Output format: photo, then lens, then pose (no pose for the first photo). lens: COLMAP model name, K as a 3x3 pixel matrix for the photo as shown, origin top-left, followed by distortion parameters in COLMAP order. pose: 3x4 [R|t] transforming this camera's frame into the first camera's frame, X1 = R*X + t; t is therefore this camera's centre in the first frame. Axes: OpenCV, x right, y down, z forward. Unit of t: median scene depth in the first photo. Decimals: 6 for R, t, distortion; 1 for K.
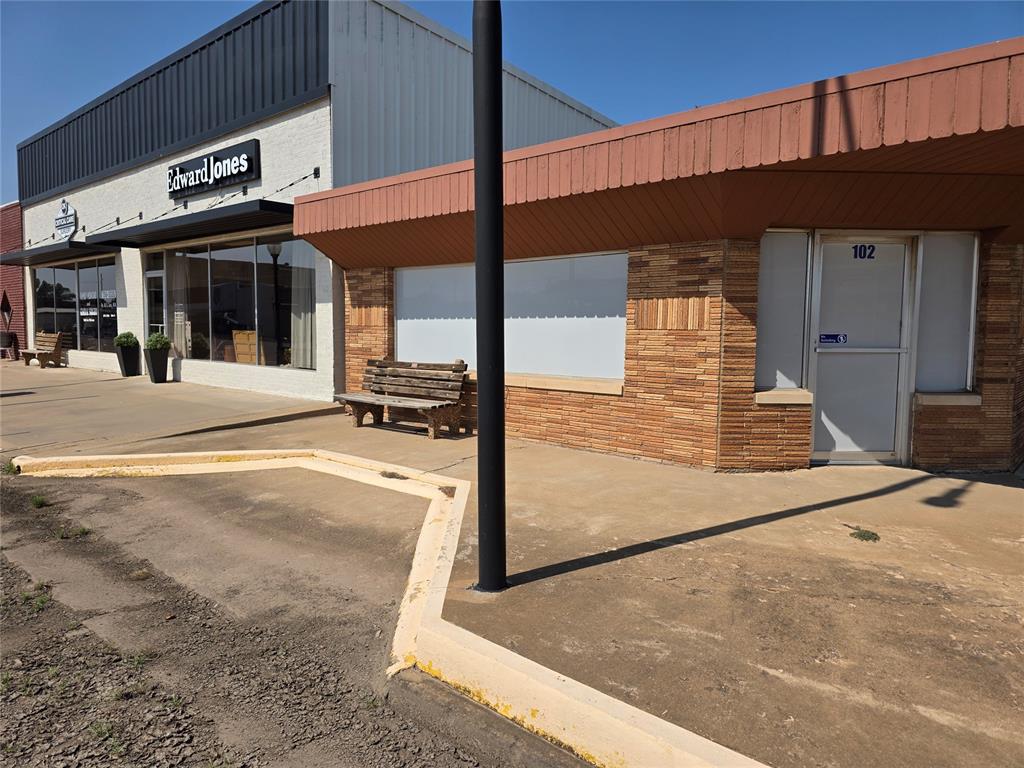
lens RADIAL K [[695.2, 0, 510.5], [0, 695.2, 385.0], [0, 0, 1]] dist [0.049585, -0.039383]
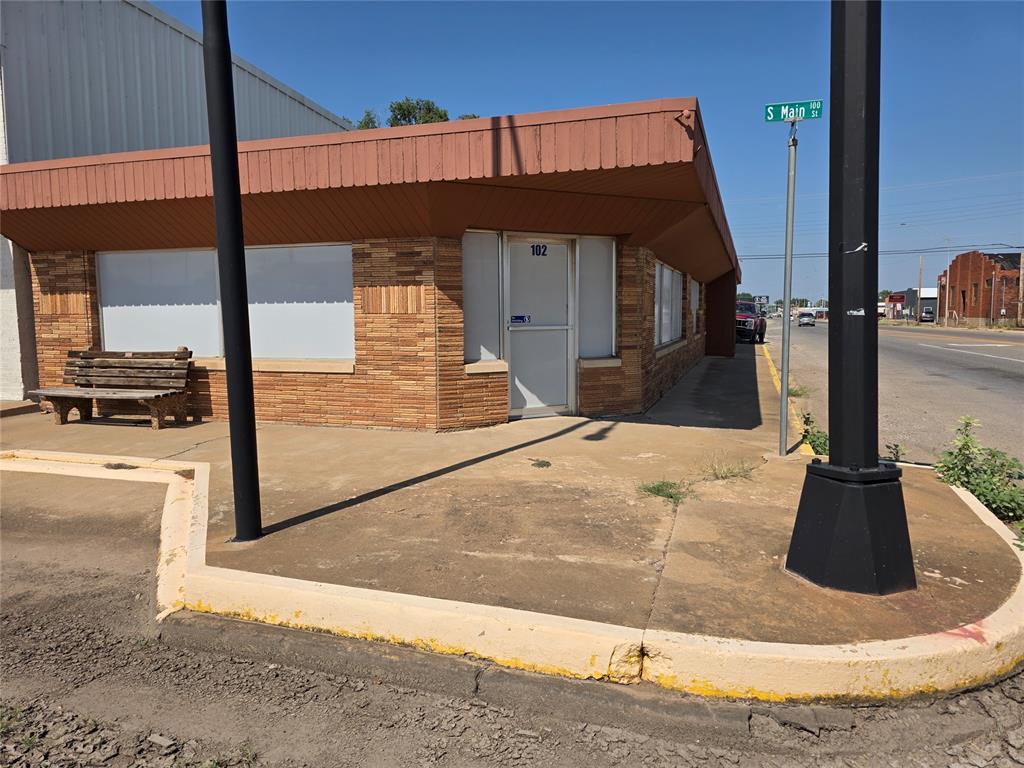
lens RADIAL K [[695.2, 0, 521.0], [0, 695.2, 383.6], [0, 0, 1]] dist [0.049585, -0.039383]
pose [[0.921026, -0.055885, 0.385470, -0.031292], [0.047773, 0.998389, 0.030598, 0.013280], [-0.386559, -0.009767, 0.922213, -0.174161]]
